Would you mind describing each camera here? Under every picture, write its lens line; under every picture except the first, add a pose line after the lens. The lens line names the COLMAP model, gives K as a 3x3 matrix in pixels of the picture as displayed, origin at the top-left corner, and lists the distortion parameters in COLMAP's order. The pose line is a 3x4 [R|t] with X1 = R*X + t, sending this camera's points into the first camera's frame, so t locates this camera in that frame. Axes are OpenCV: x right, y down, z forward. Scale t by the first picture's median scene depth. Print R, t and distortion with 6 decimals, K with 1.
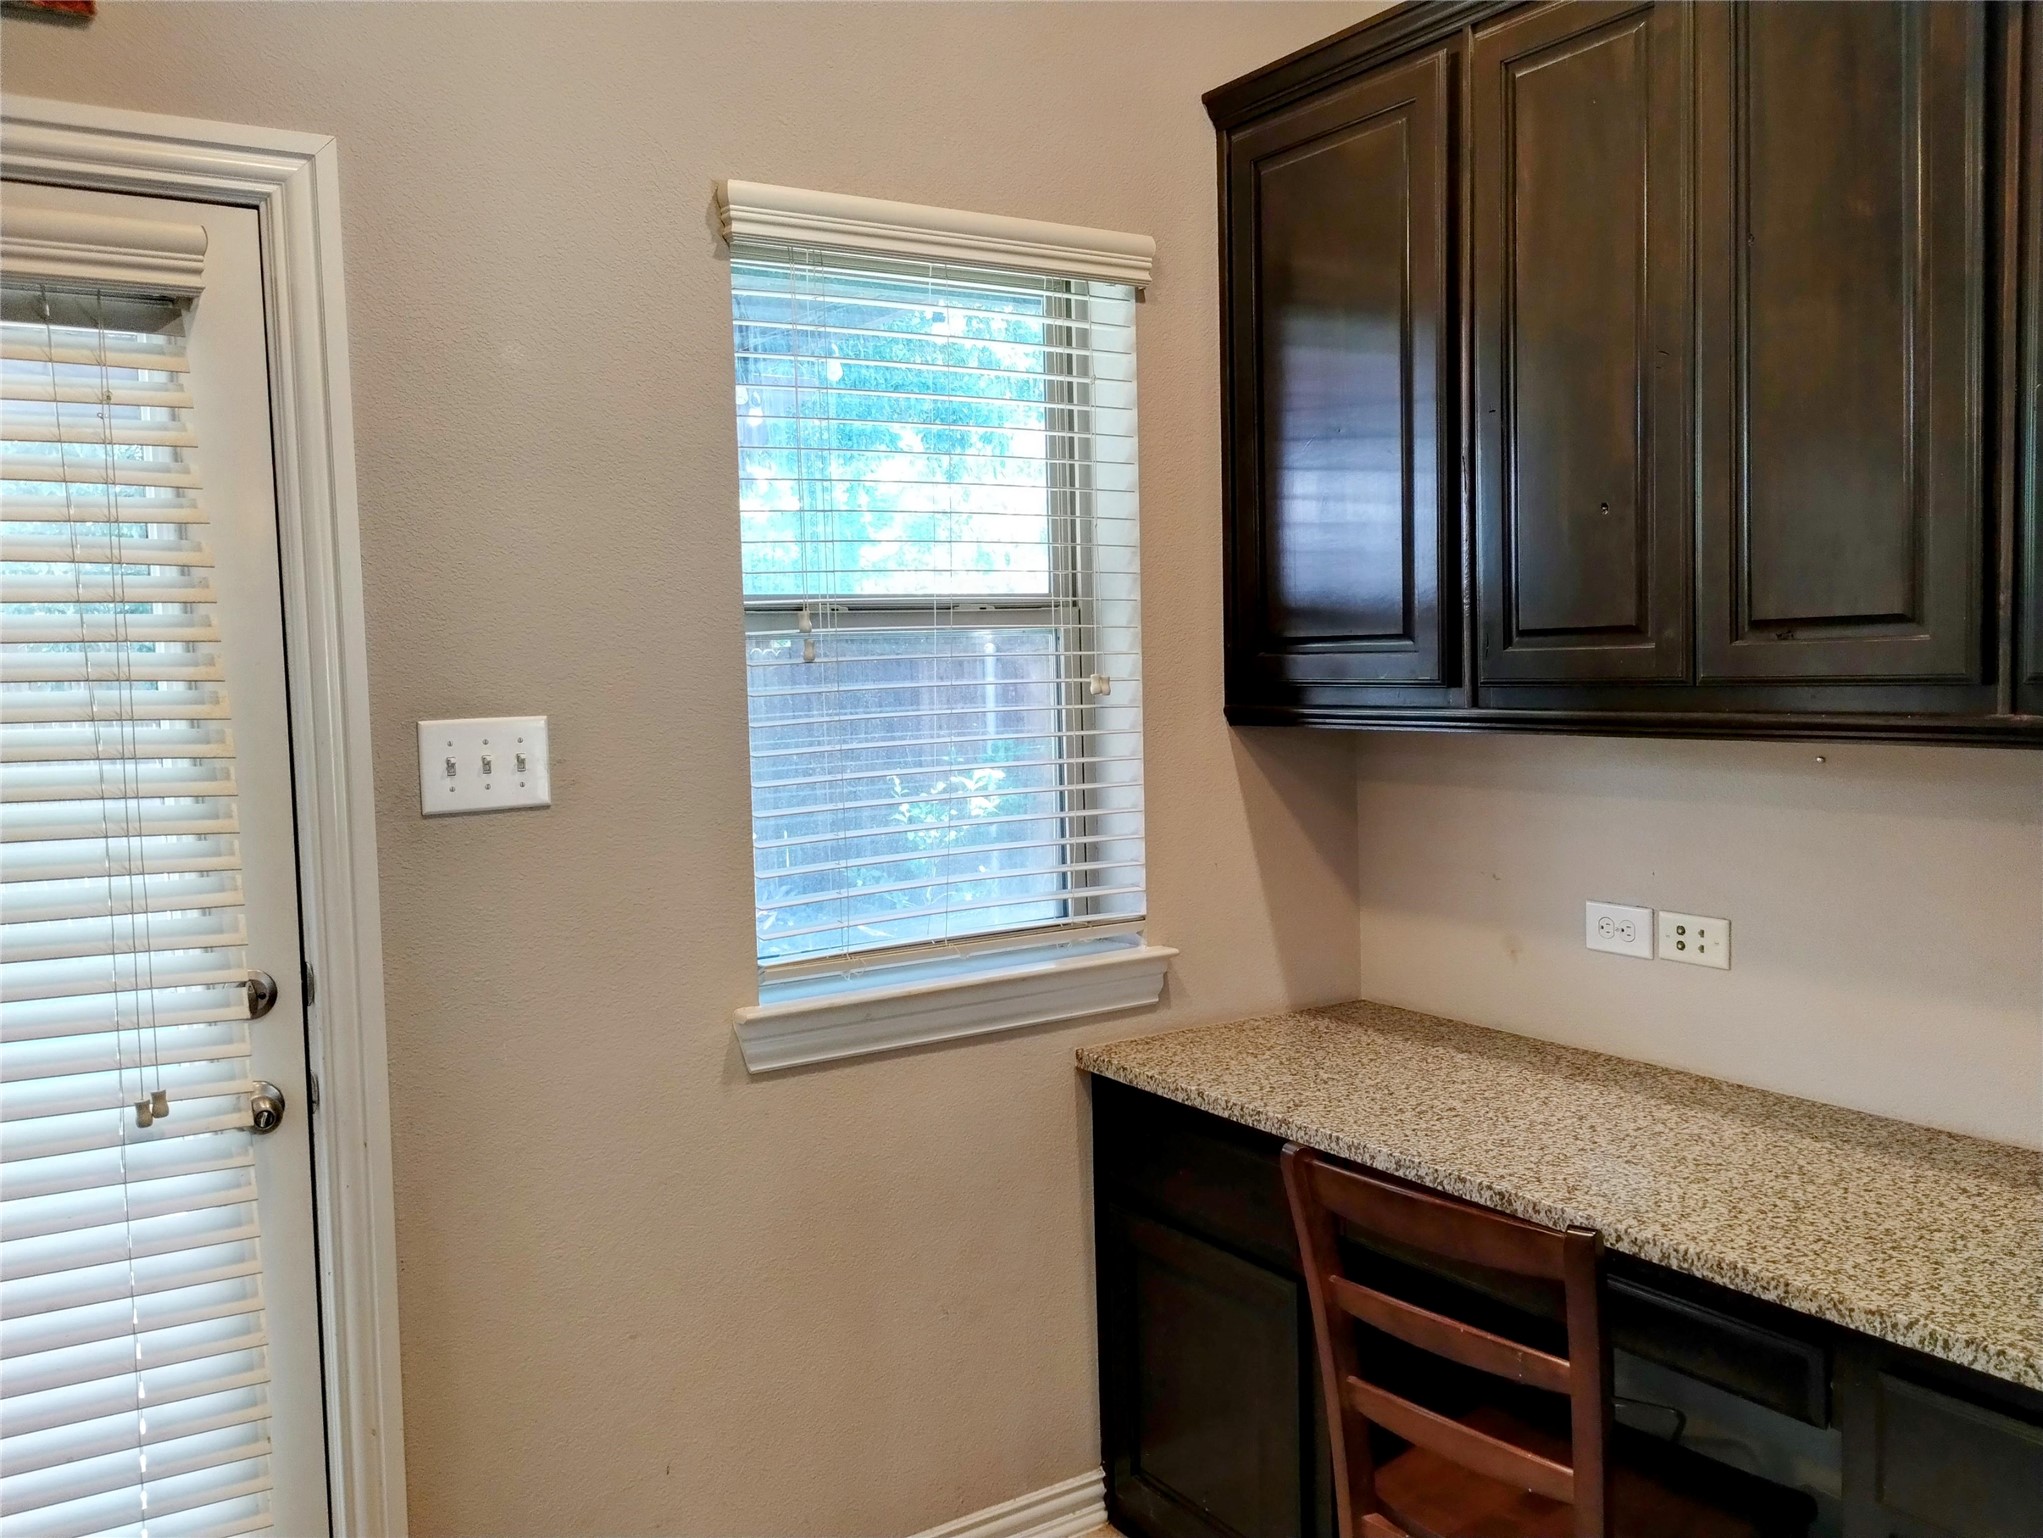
lens RADIAL K [[1757.9, 0, 1021.5], [0, 1757.9, 769.0], [0, 0, 1]] dist [0.097817, -0.105938]
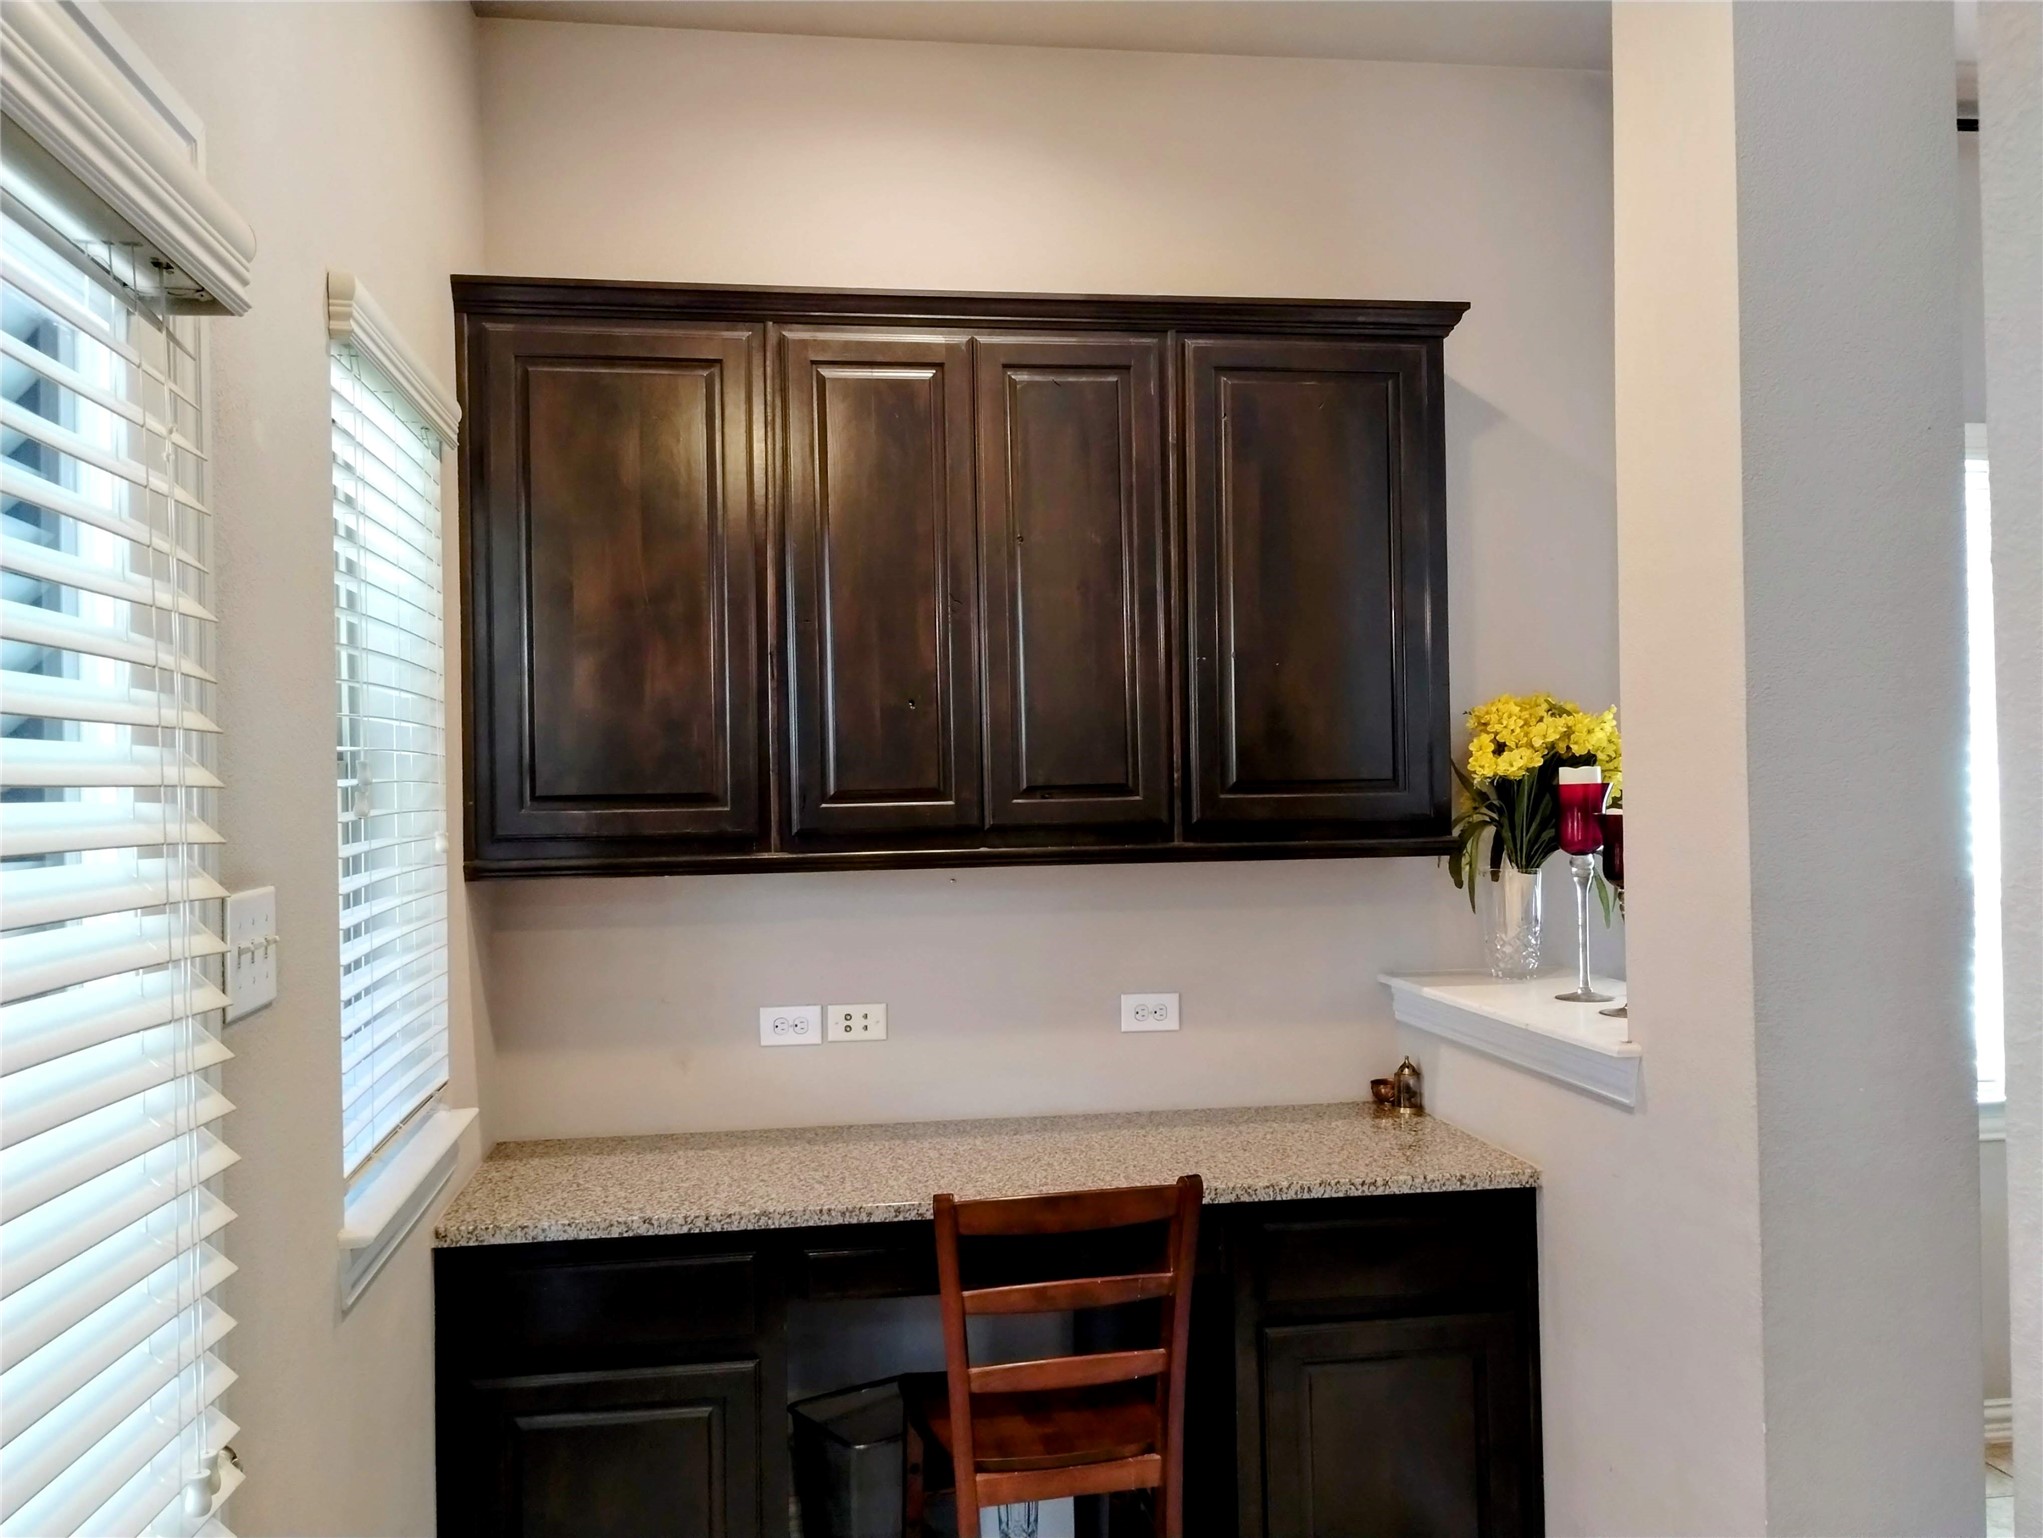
lens RADIAL K [[1757.9, 0, 1021.5], [0, 1757.9, 769.0], [0, 0, 1]] dist [0.097817, -0.105938]
pose [[0.389783, 0.022947, 0.920621, -0.828334], [0.067553, 0.996284, -0.053434, -0.015993], [-0.918426, 0.083019, 0.386784, 0.363656]]
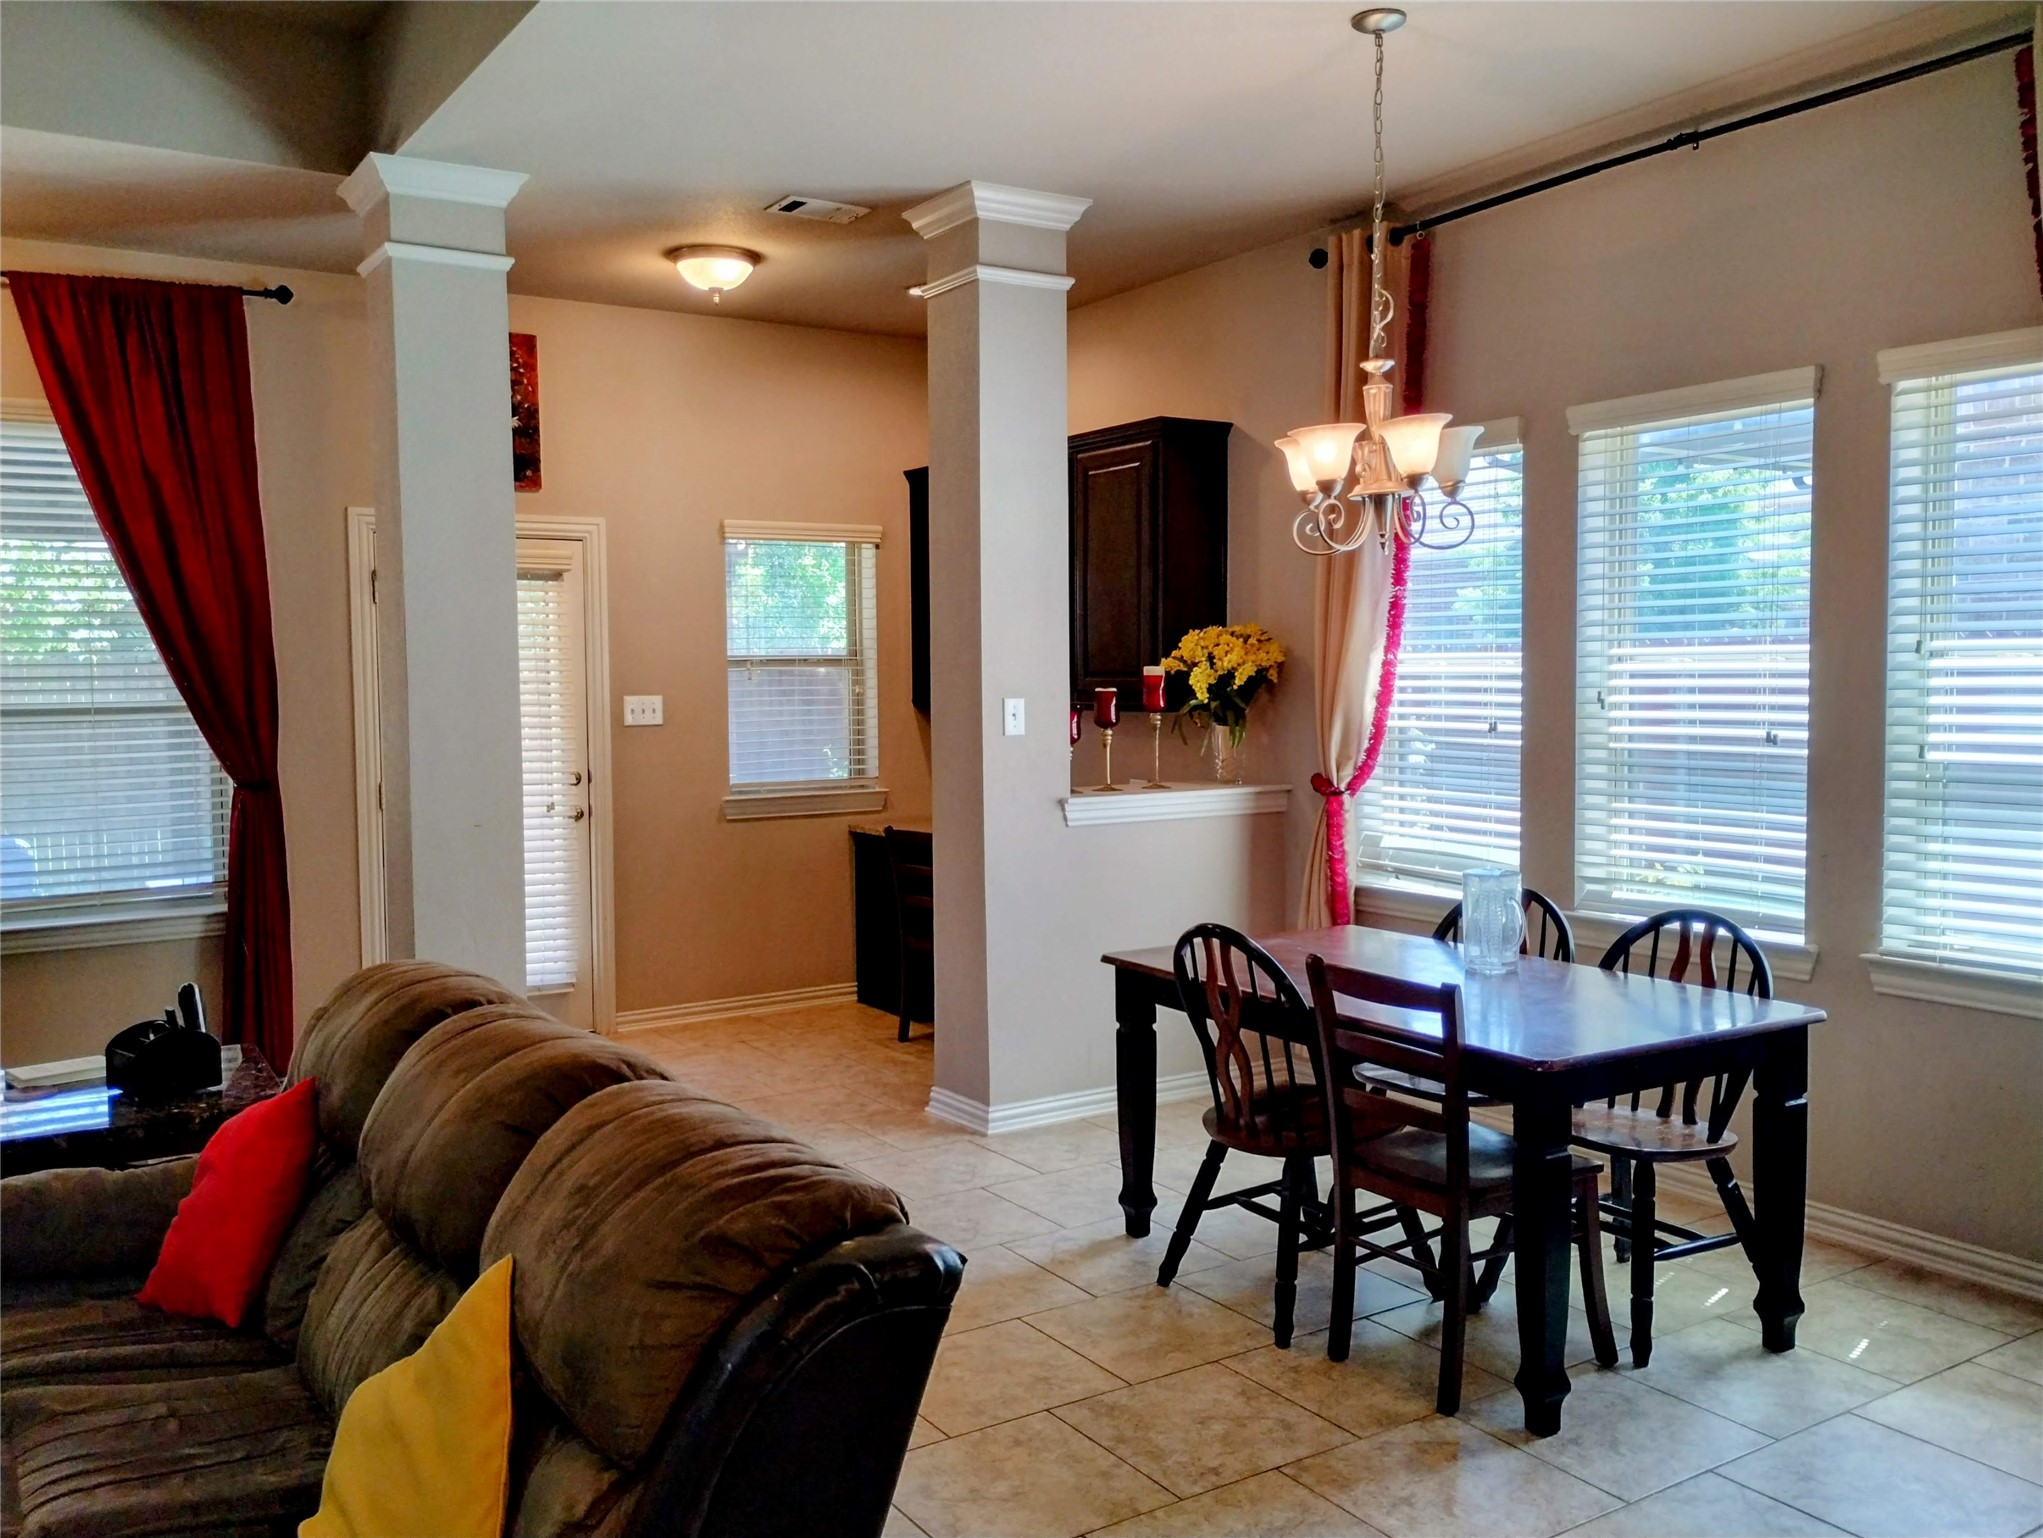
lens RADIAL K [[1675.5, 0, 1029.1], [0, 1675.5, 769.8], [0, 0, 1]] dist [0.065287, -0.084547]
pose [[0.999755, 0.016059, 0.015203, 0.300140], [-0.015955, 0.999849, -0.006946, 0.100177], [-0.015312, 0.006702, 0.999860, -1.771320]]
